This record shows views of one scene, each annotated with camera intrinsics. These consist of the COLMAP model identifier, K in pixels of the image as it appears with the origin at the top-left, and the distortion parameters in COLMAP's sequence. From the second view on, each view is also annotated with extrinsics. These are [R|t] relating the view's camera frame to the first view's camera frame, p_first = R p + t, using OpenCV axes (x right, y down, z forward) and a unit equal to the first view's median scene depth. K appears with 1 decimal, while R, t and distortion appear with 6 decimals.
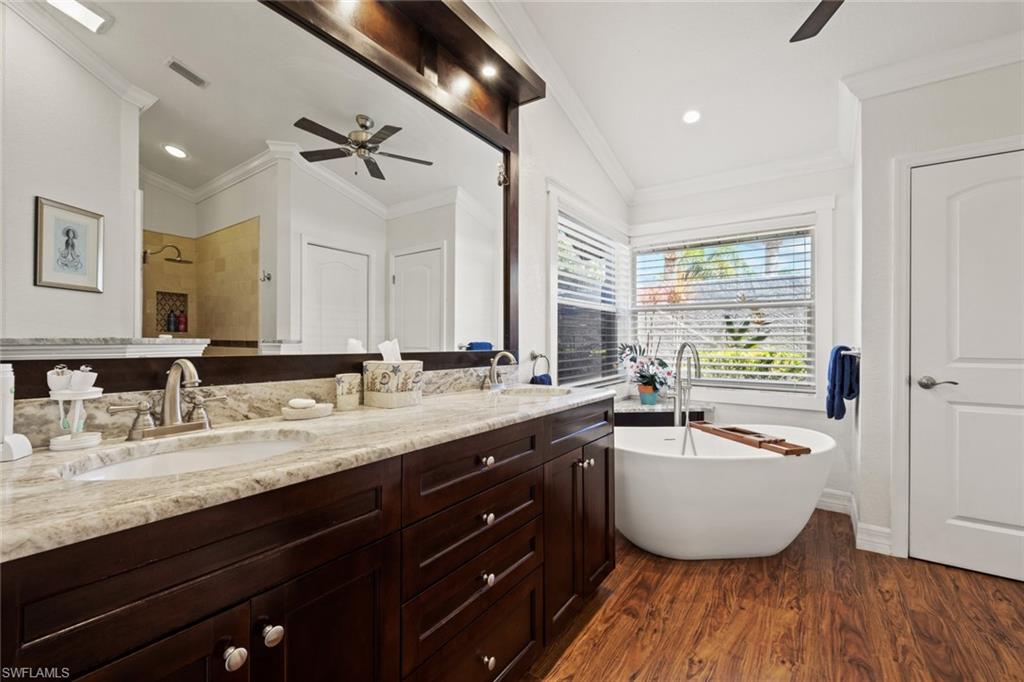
lens RADIAL K [[420.4, 0, 506.8], [0, 420.4, 338.1], [0, 0, 1]] dist [0.007351, -0.003634]
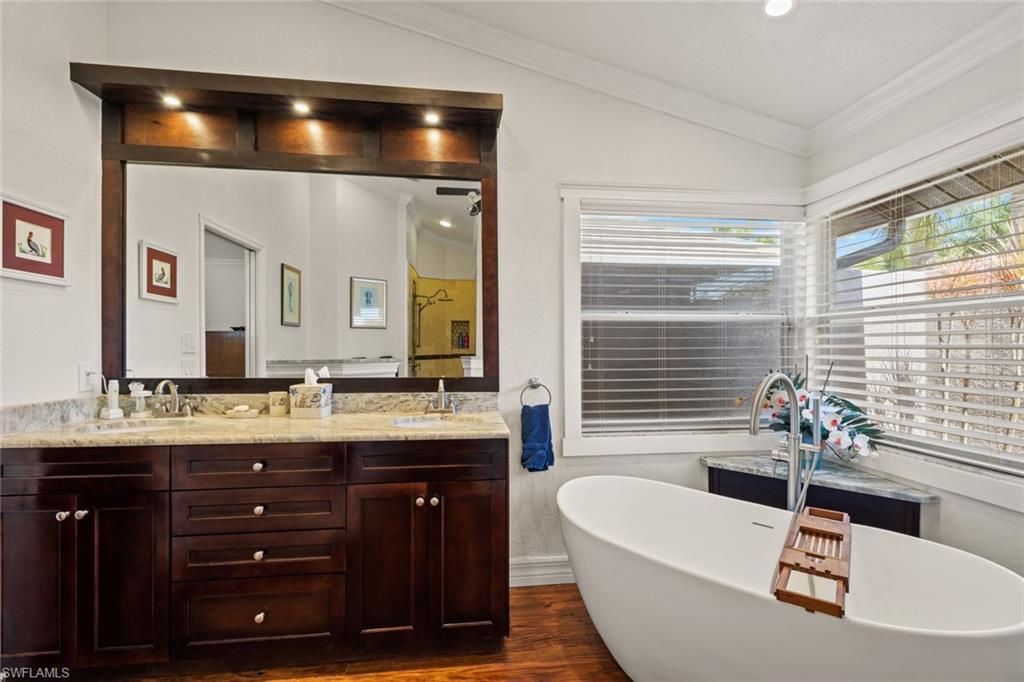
lens RADIAL K [[420.4, 0, 506.6], [0, 420.4, 349.0], [0, 0, 1]] dist [0.007351, -0.003634]
pose [[0.671833, -0.001891, -0.740700, 1.074140], [0.006766, 0.999971, 0.003584, -0.056153], [0.740672, -0.007420, 0.671826, 0.504230]]
